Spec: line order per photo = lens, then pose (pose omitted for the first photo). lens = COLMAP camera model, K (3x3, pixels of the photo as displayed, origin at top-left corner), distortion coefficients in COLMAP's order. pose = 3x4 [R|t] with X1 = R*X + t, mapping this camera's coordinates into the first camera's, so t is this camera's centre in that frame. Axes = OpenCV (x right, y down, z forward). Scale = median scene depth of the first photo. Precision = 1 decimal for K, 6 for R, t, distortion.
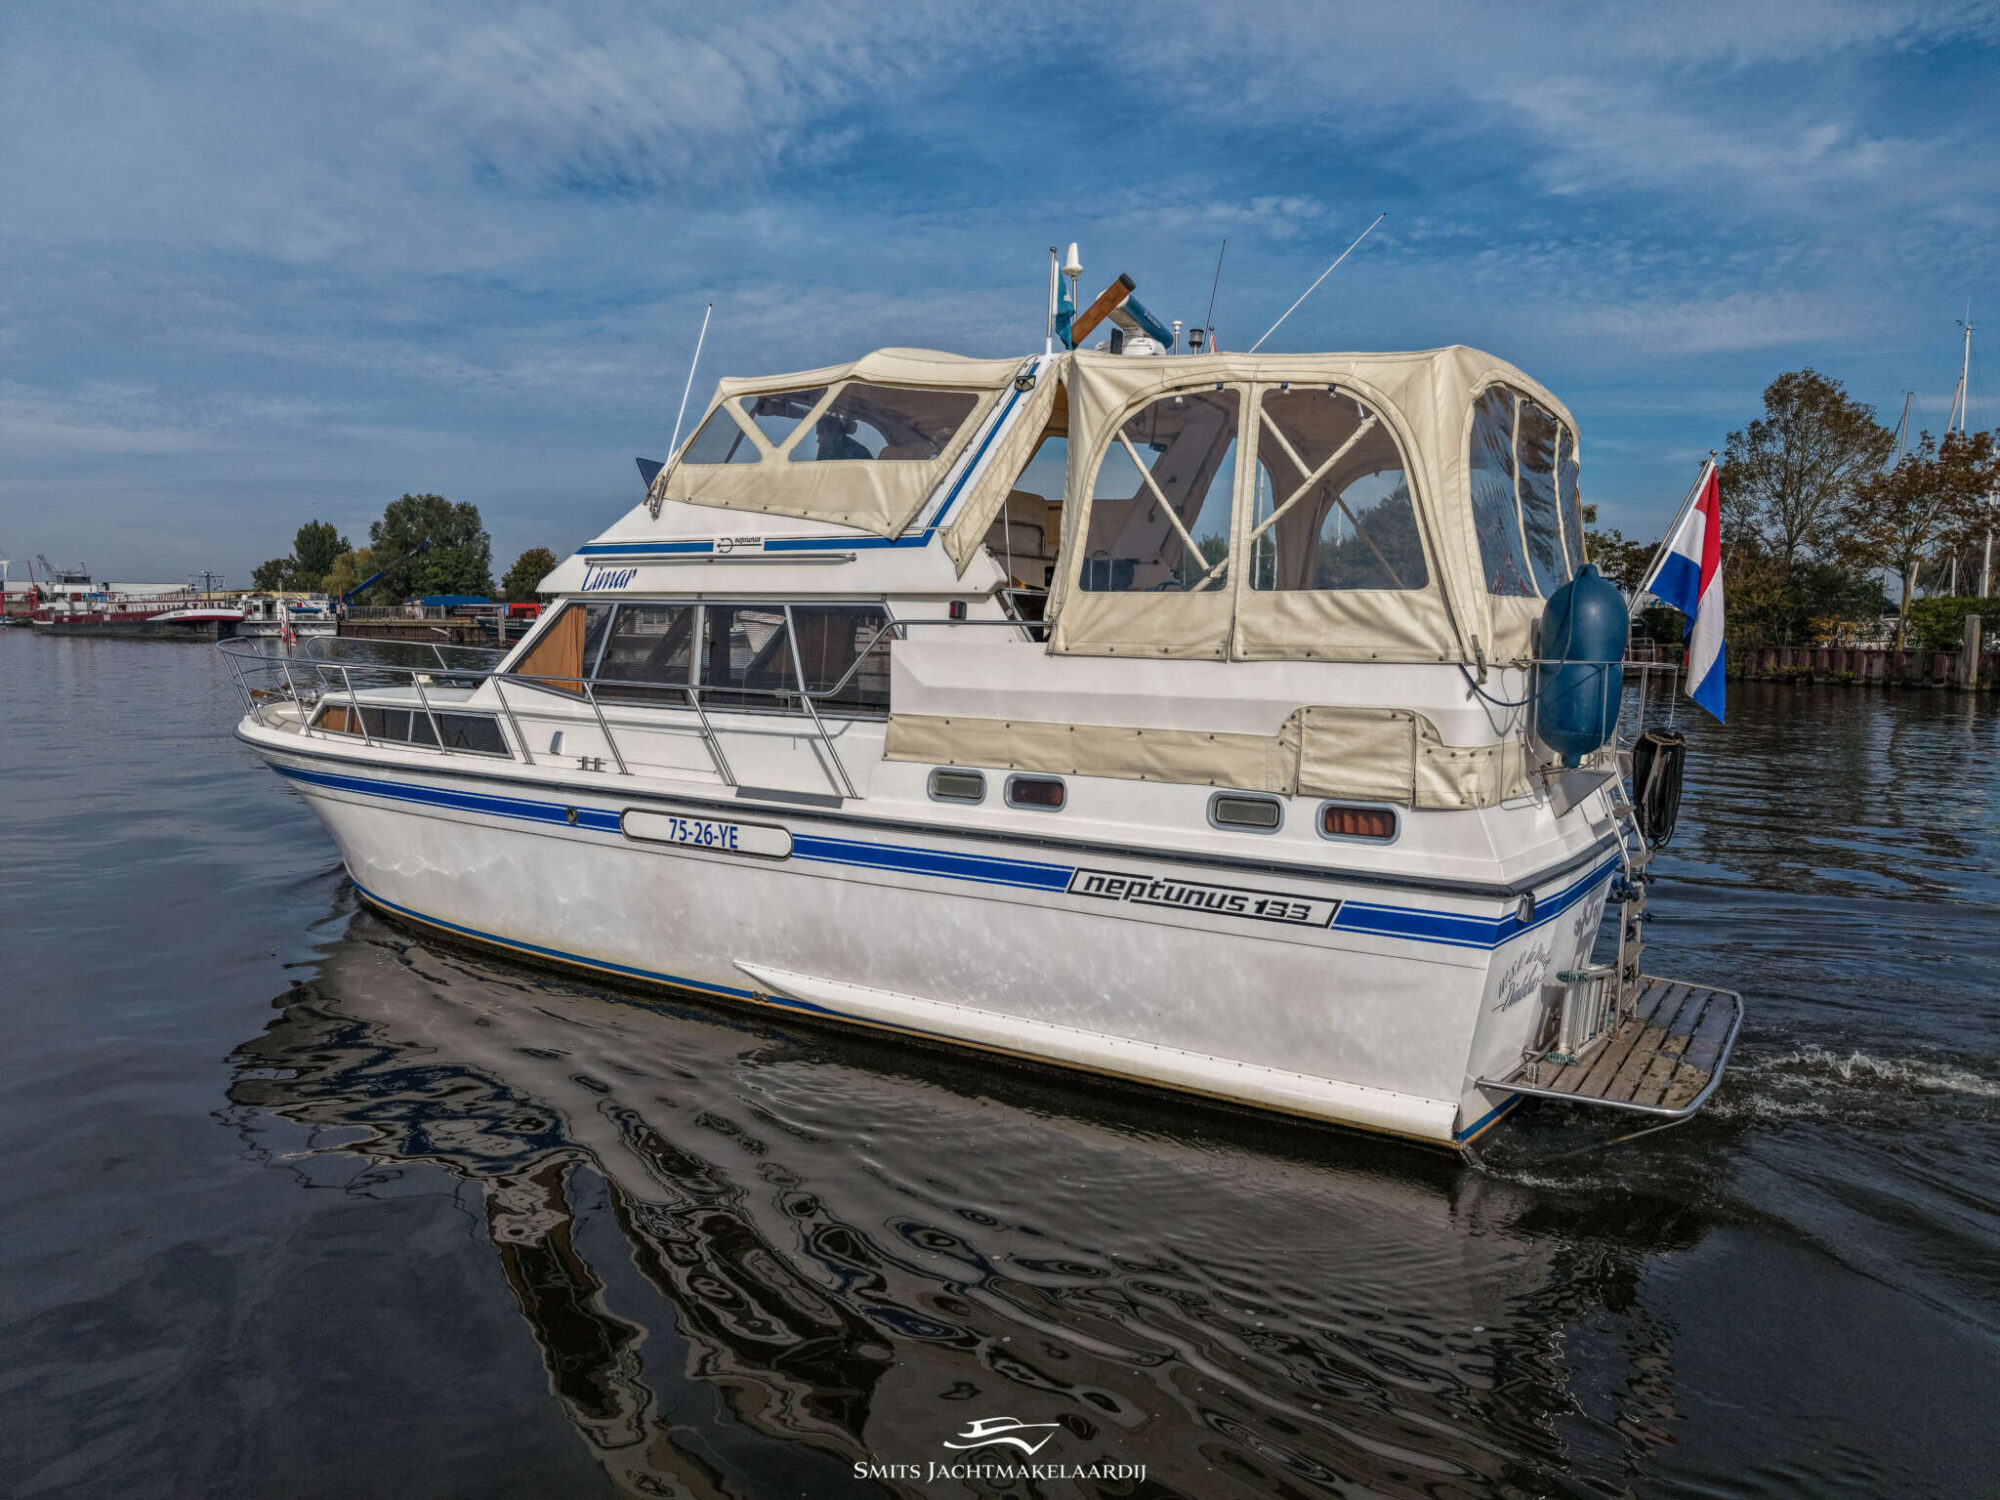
lens RADIAL K [[1424.3, 0, 1000.0], [0, 1424.3, 750.0], [0, 0, 1]] dist [0.104441, -0.115170]
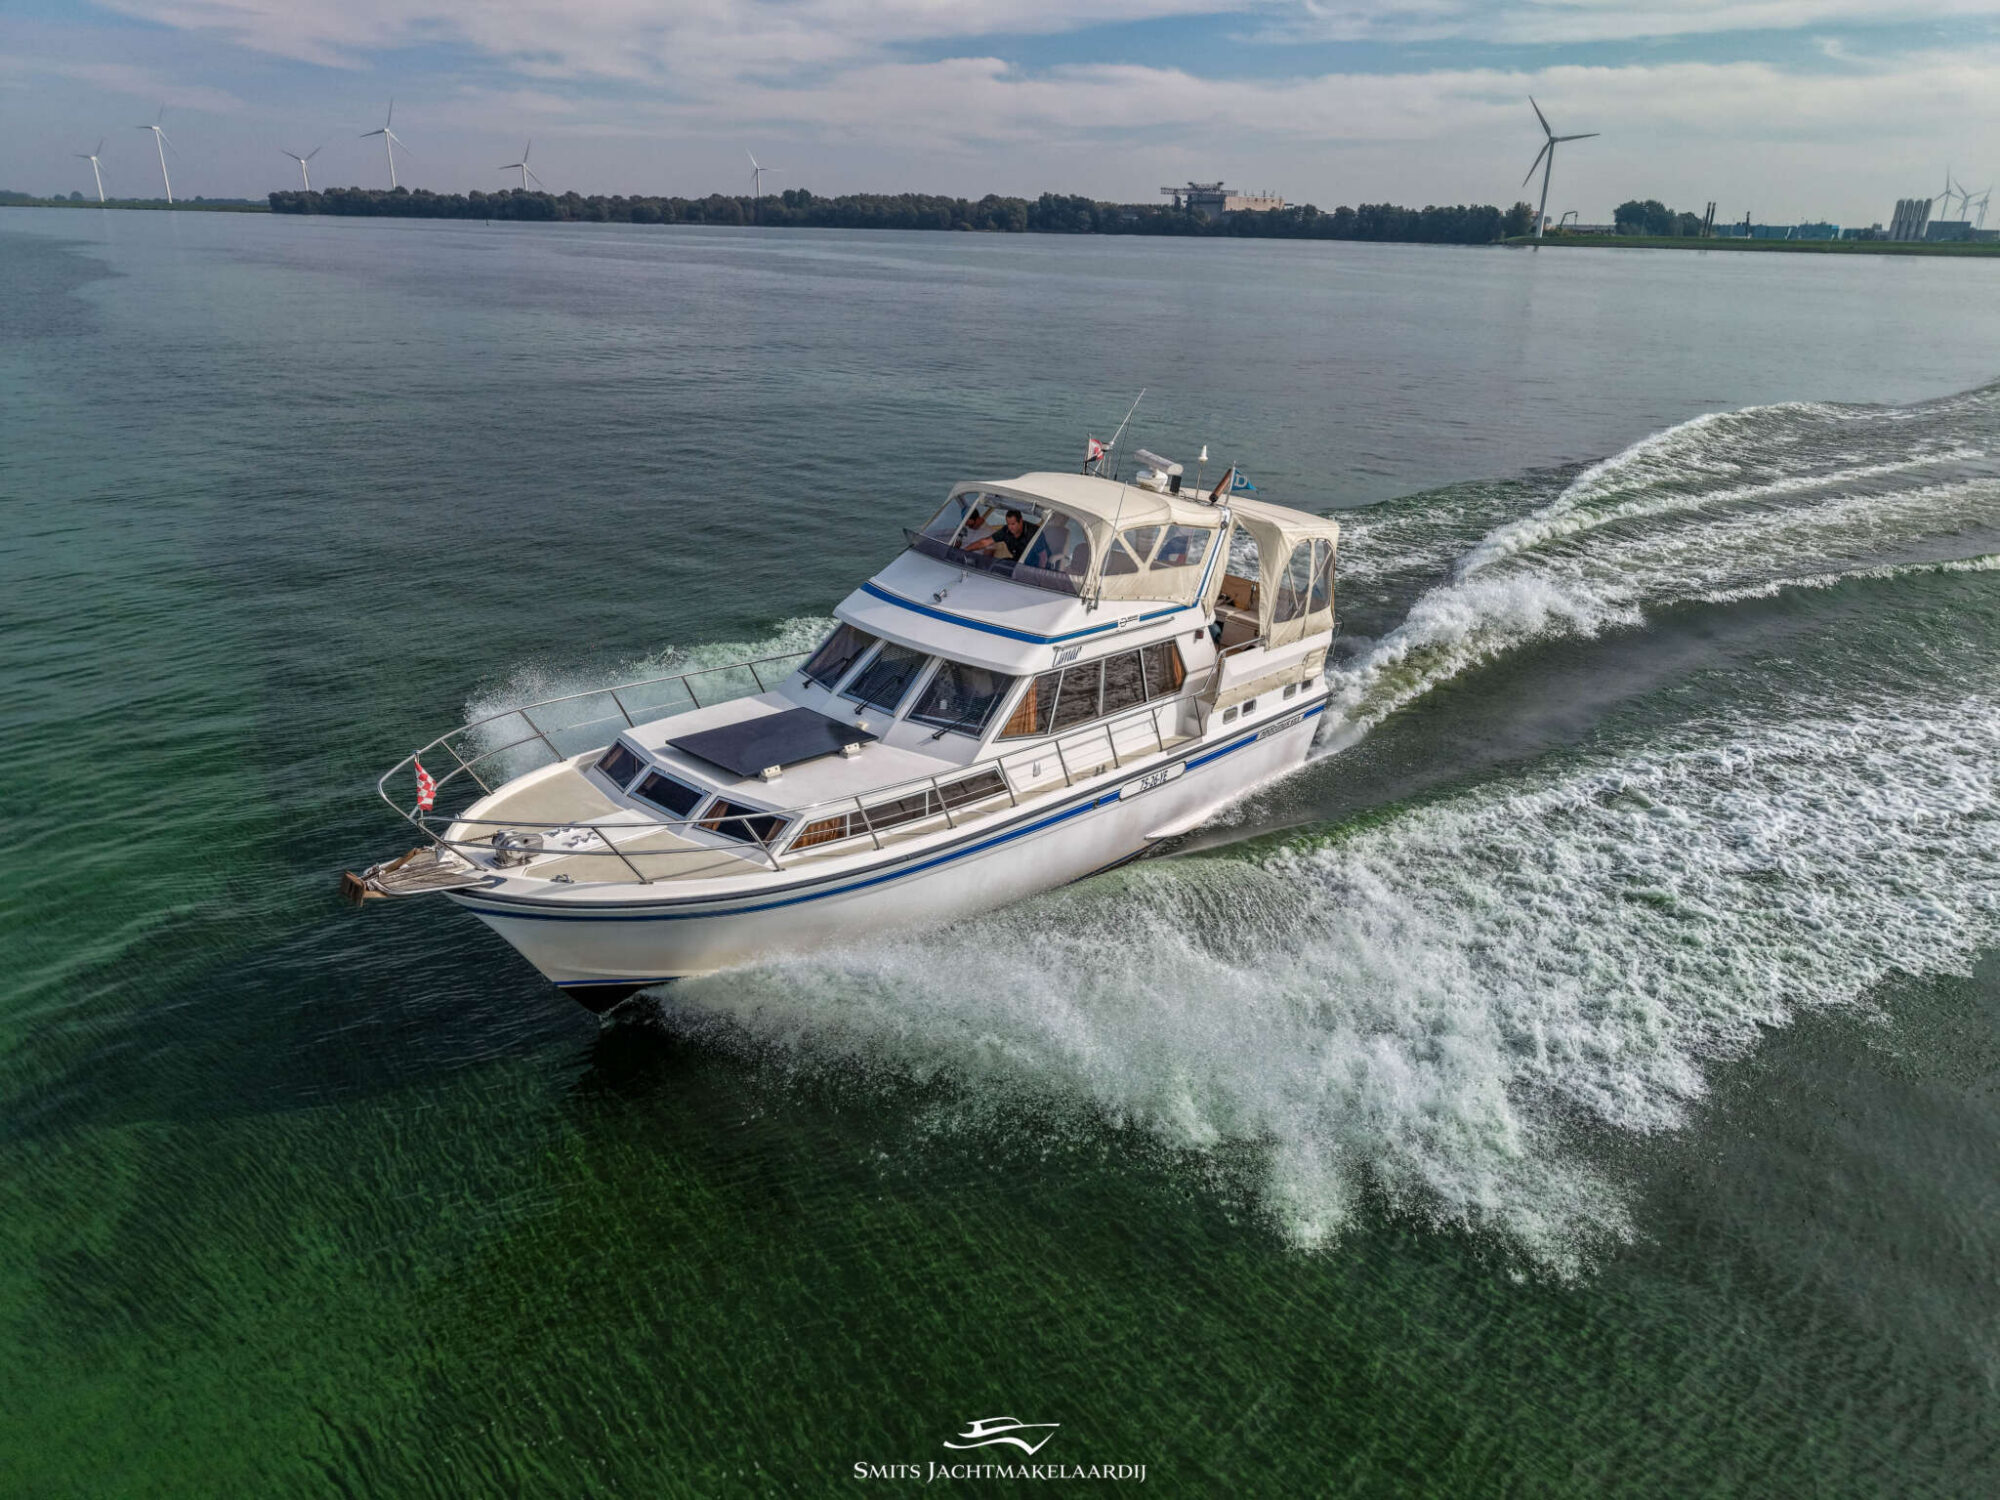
lens RADIAL K [[1367.5, 0, 1000.0], [0, 1367.5, 750.0], [0, 0, 1]] dist [0.000970, -0.055944]
pose [[0.099526, -0.348404, 0.932046, -1.816559], [-0.029366, 0.935260, 0.352741, -0.583043], [-0.994601, -0.062478, 0.082852, 1.021621]]
